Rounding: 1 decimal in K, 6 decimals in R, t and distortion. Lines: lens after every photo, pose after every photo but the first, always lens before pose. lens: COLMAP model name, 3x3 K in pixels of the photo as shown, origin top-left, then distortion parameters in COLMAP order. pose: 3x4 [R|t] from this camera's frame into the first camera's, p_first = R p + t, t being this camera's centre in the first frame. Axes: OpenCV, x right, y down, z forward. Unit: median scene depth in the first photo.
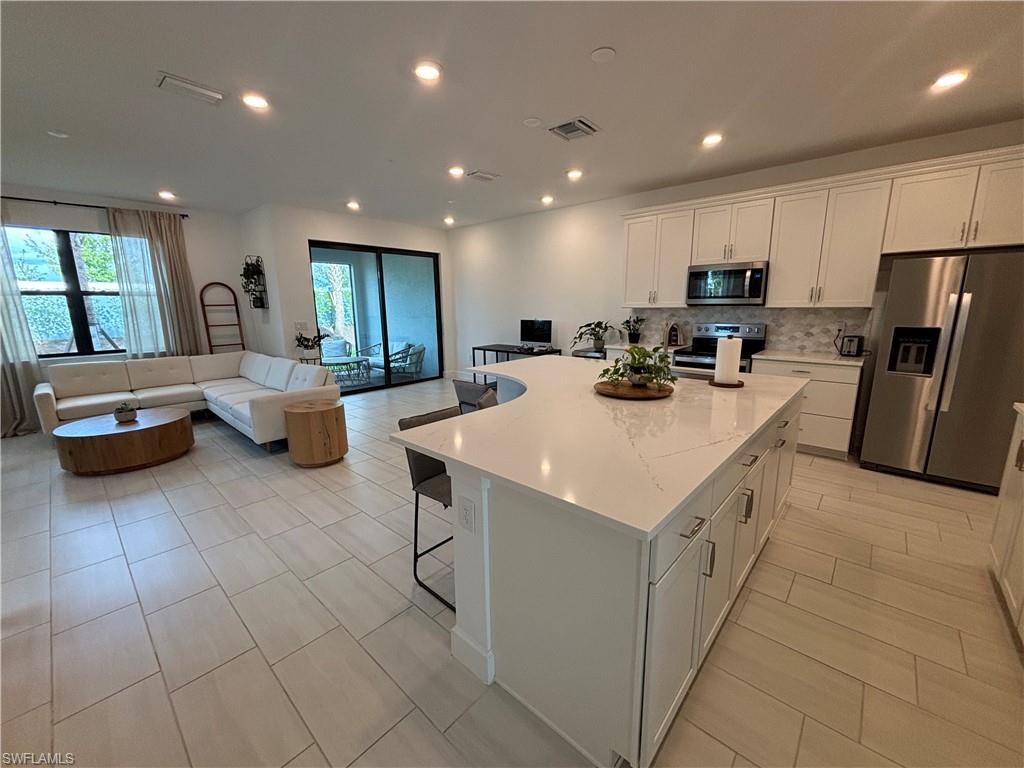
lens RADIAL K [[412.6, 0, 512.0], [0, 412.6, 384.0], [0, 0, 1]] dist [0.009218, -0.005346]
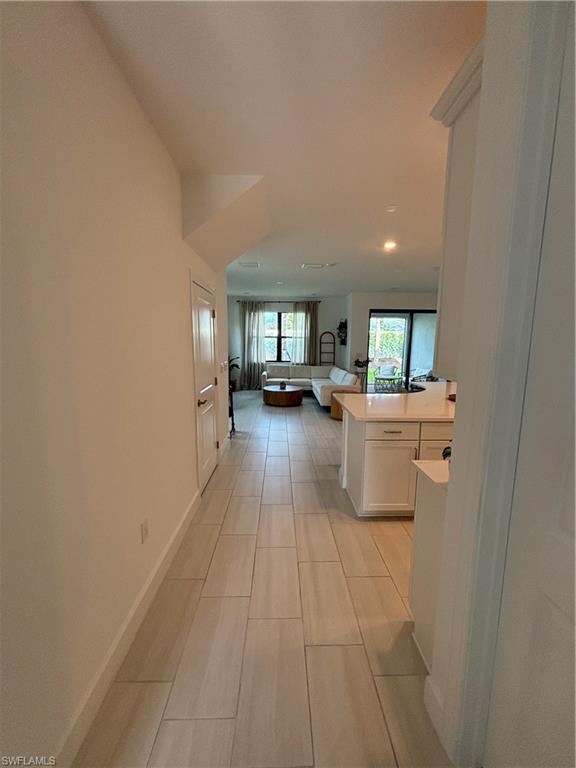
lens RADIAL K [[309.5, 0, 288.0], [0, 309.5, 384.0], [0, 0, 1]] dist [0.009218, -0.005346]
pose [[0.692885, 0.118298, -0.711277, 0.323107], [-0.154764, 0.987859, 0.013537, 0.024742], [0.704243, 0.100700, 0.702781, -0.232534]]
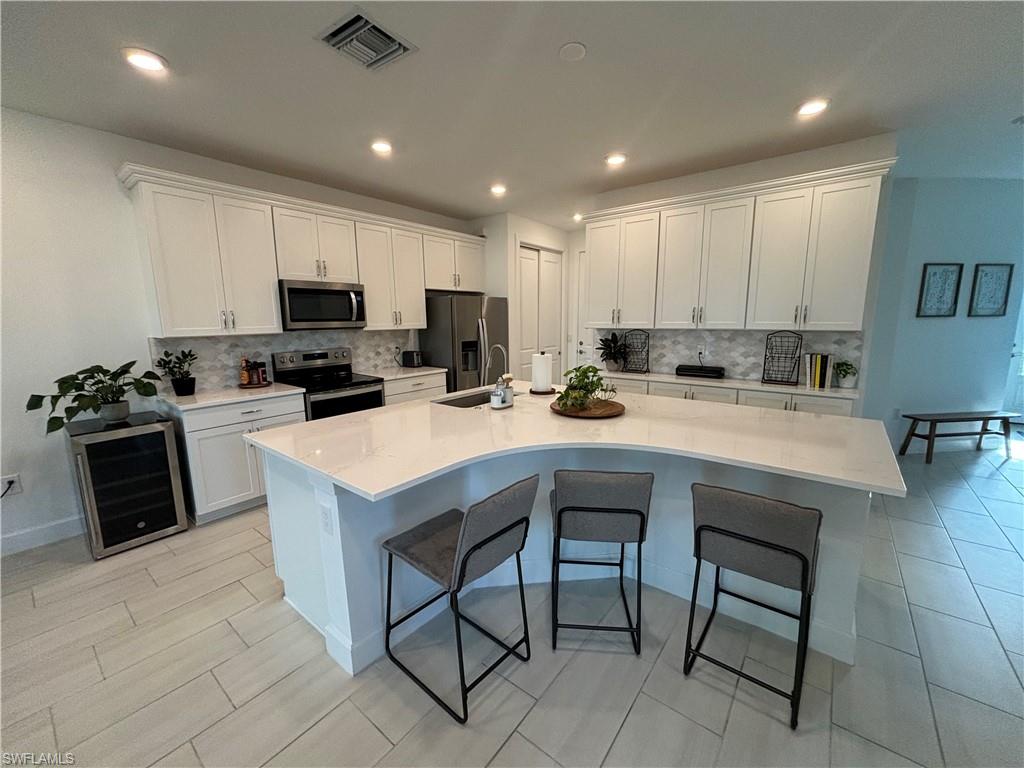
lens RADIAL K [[412.6, 0, 512.0], [0, 412.6, 384.0], [0, 0, 1]] dist [0.009218, -0.005346]
pose [[-0.065015, -0.147881, 0.986866, -0.325436], [0.202791, 0.966364, 0.158168, -0.114368], [-0.977061, 0.210411, -0.032839, 0.559592]]
